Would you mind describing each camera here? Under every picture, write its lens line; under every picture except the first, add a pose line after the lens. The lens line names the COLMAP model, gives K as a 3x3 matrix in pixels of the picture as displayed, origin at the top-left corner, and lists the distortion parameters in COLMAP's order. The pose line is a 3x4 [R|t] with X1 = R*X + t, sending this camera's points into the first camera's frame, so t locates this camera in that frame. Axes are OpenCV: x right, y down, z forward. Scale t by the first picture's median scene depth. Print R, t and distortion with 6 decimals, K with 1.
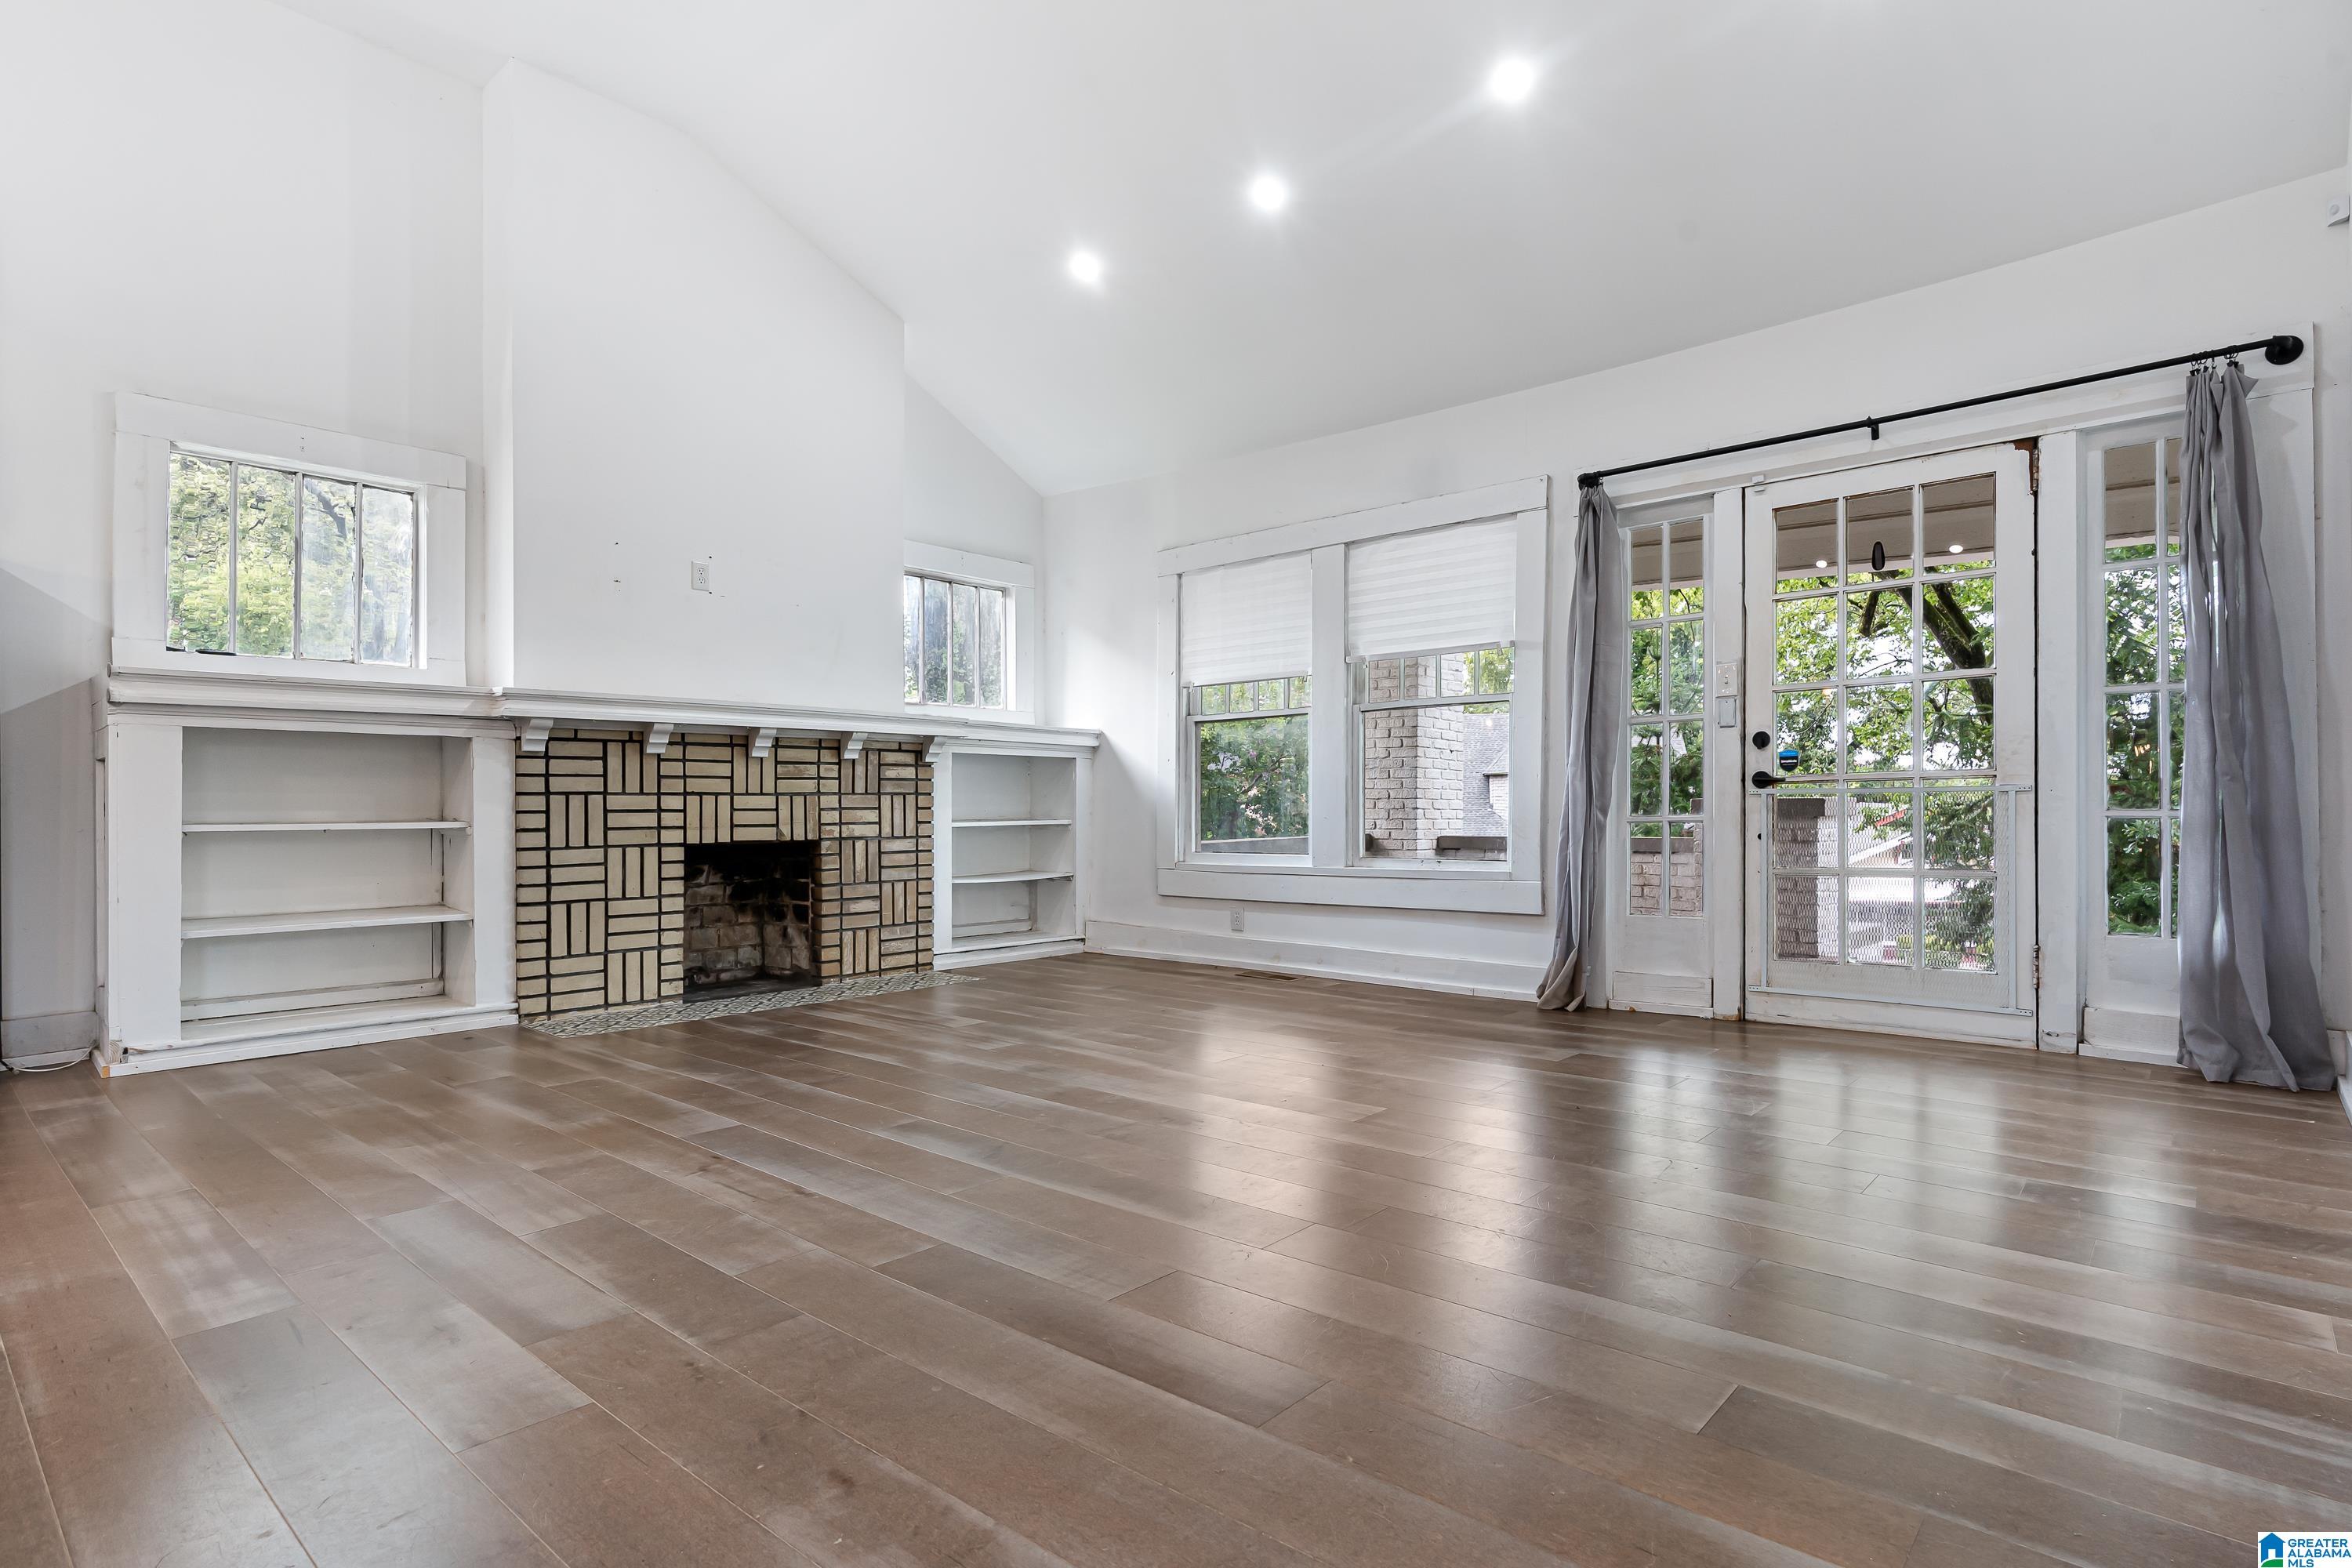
lens RADIAL K [[1204.3, 0, 1181.7], [0, 1204.3, 806.9], [0, 0, 1]] dist [-0.004581, -0.000952]
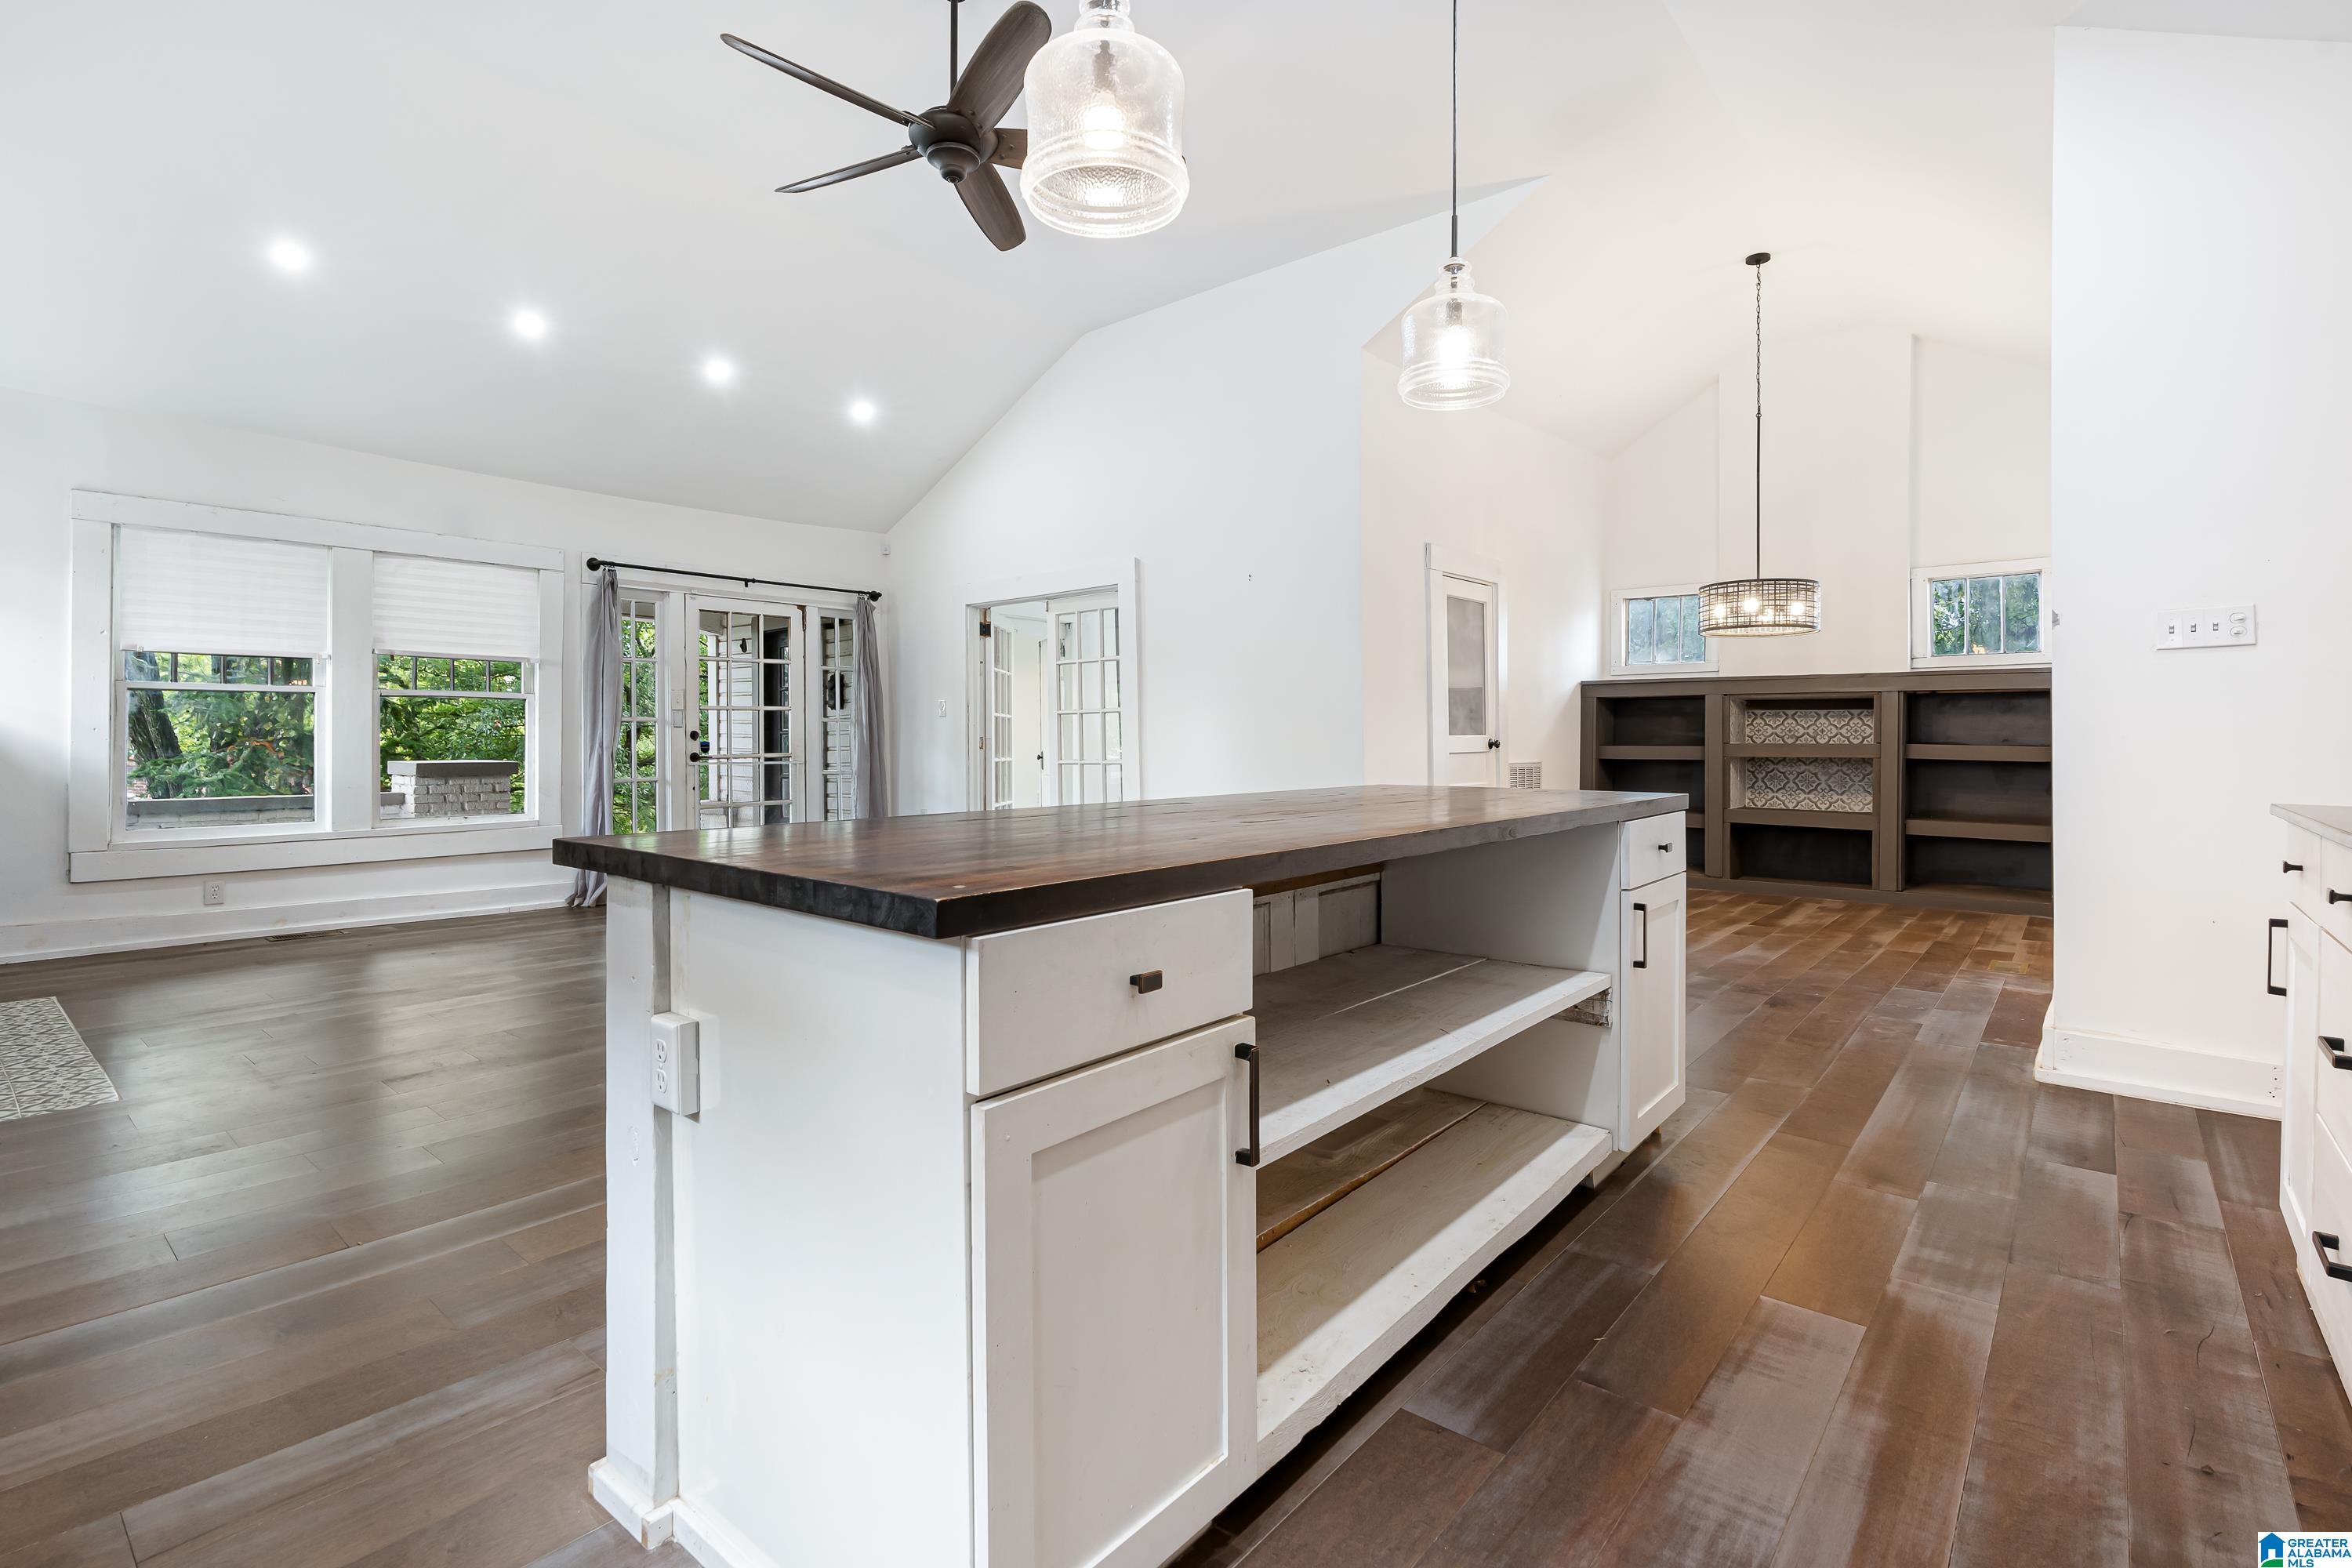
lens RADIAL K [[1093.1, 0, 1164.3], [0, 1093.1, 739.3], [0, 0, 1]] dist [-0.001265, 0.000285]
pose [[-0.021975, 0.007978, 0.999727, -1.239978], [-0.001838, 0.999966, -0.008021, -0.039130], [-0.999757, -0.002014, -0.021960, 0.340772]]
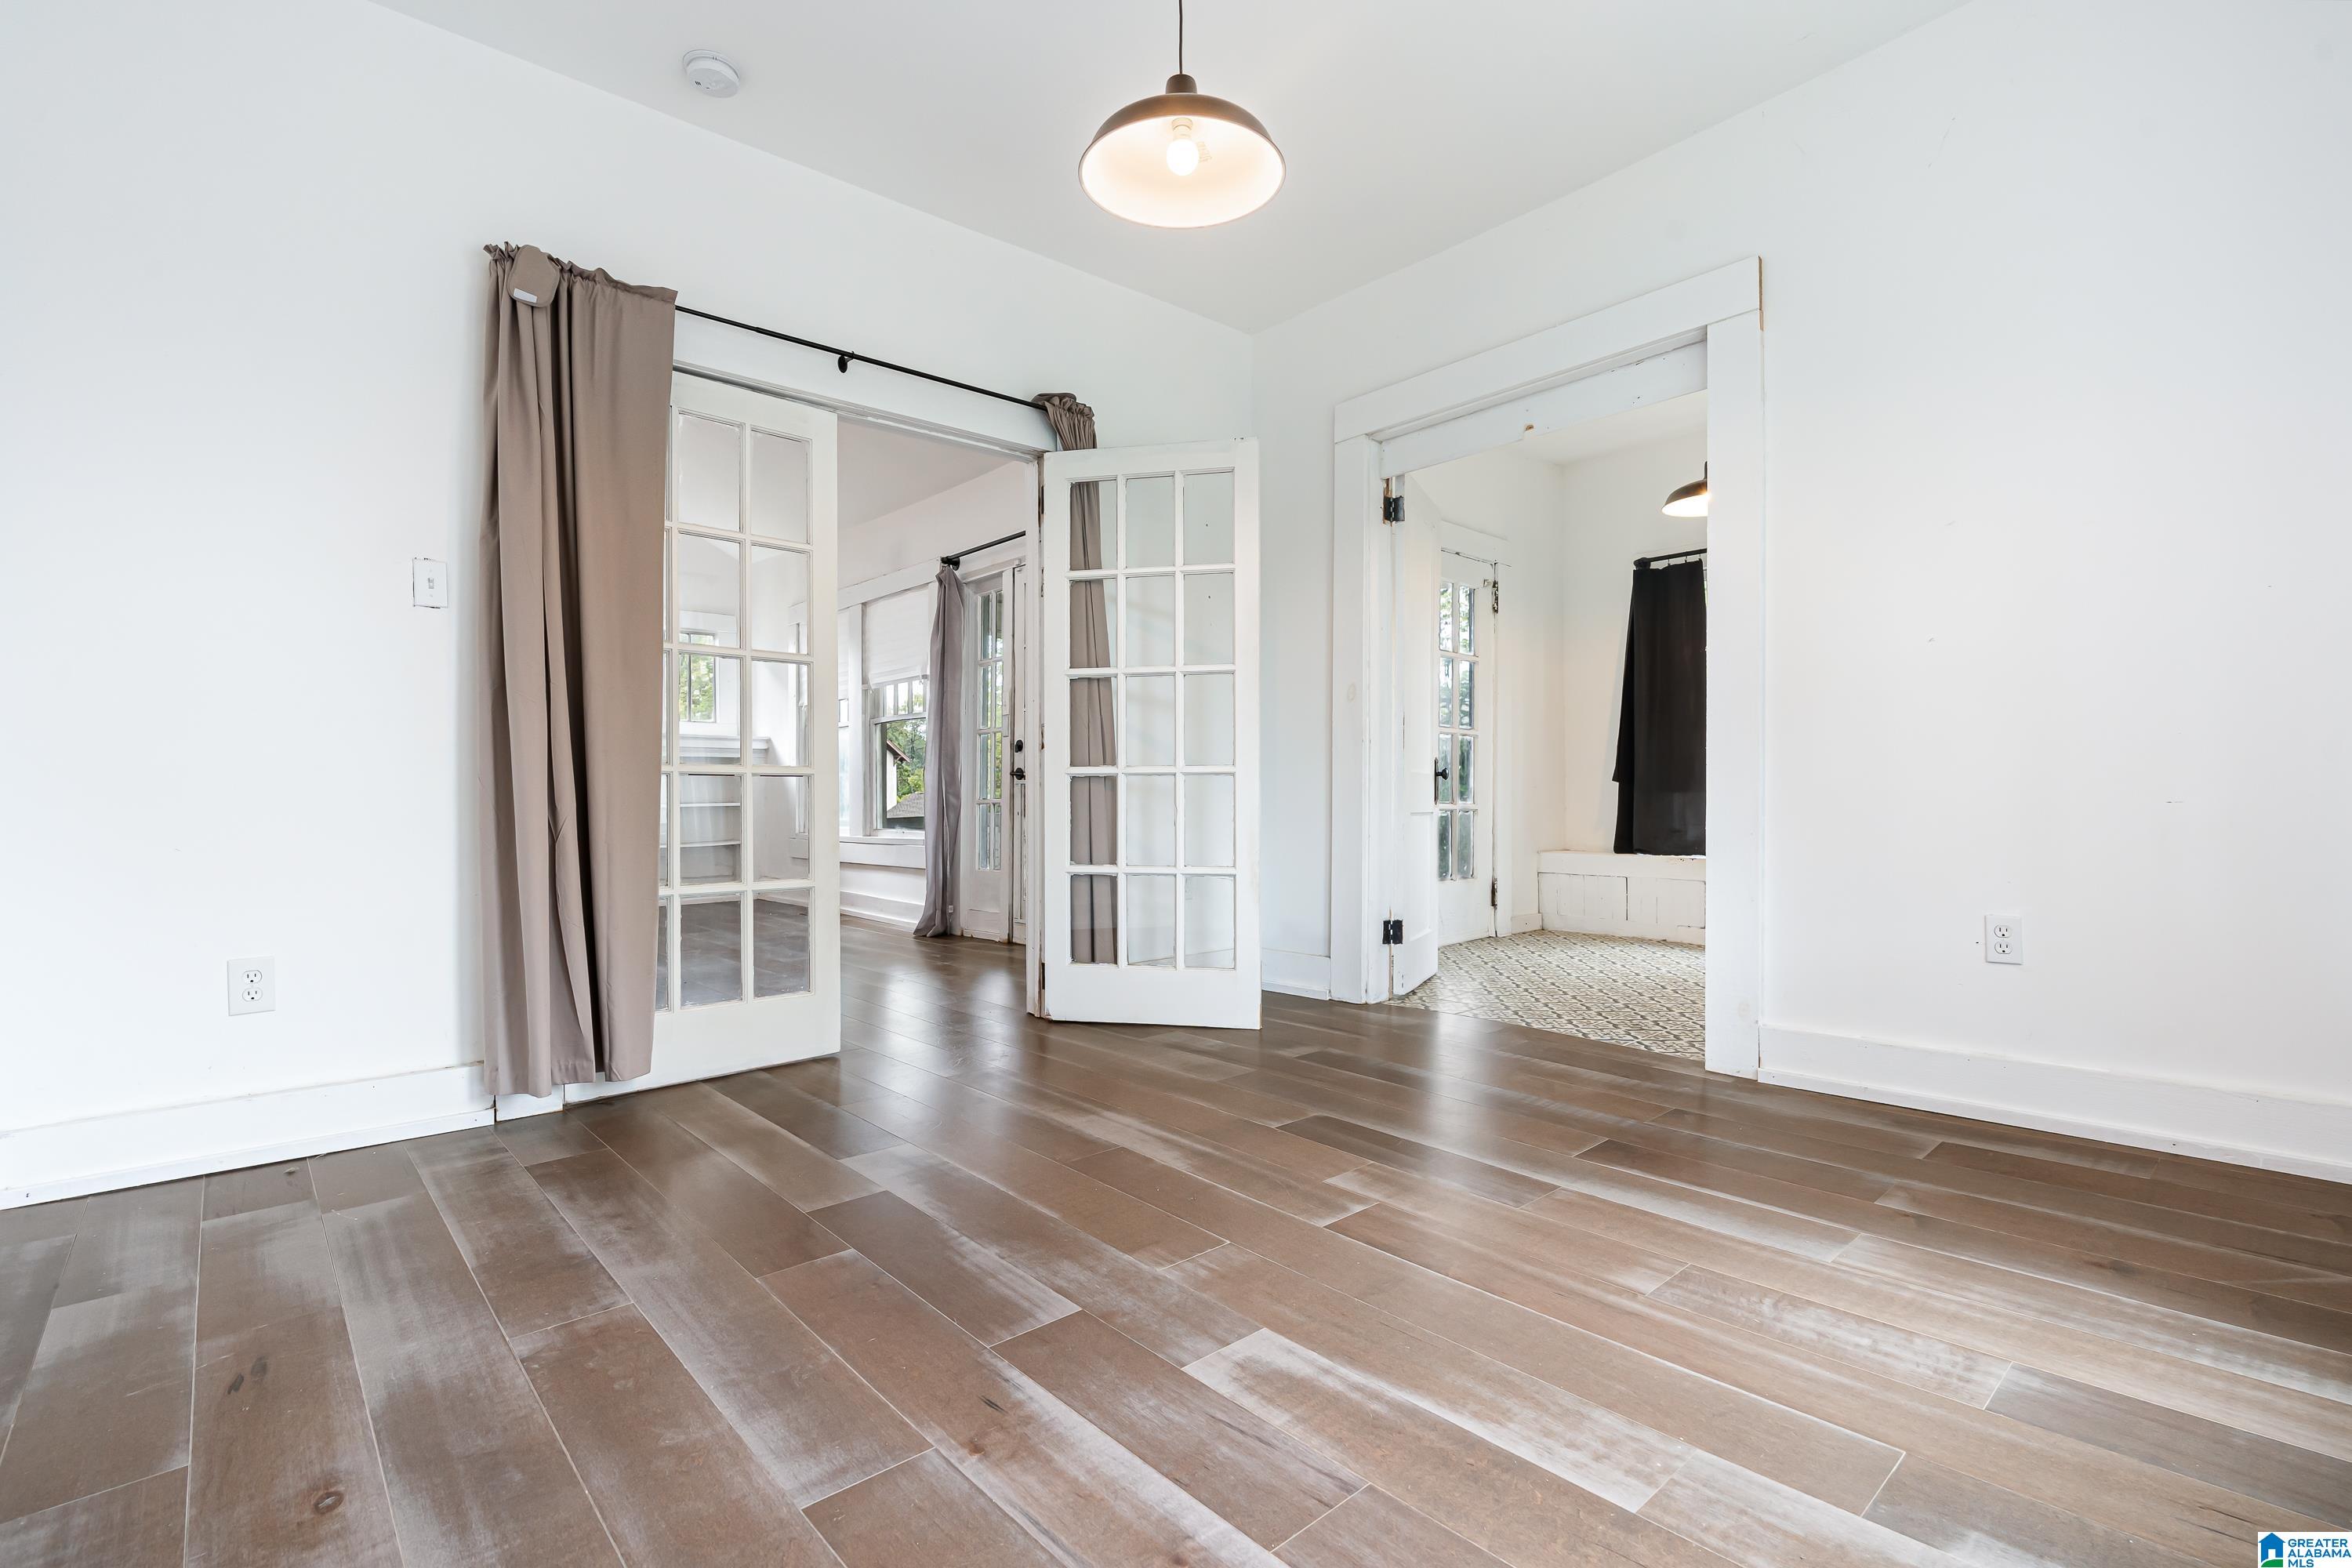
lens RADIAL K [[1076.3, 0, 1175.5], [0, 1076.3, 810.5], [0, 0, 1]] dist [-0.002077, -0.000971]
pose [[0.992099, -0.001420, -0.125452, 0.861966], [0.004055, 0.999776, 0.020751, -0.005552], [0.125394, -0.021096, 0.991883, -0.251815]]
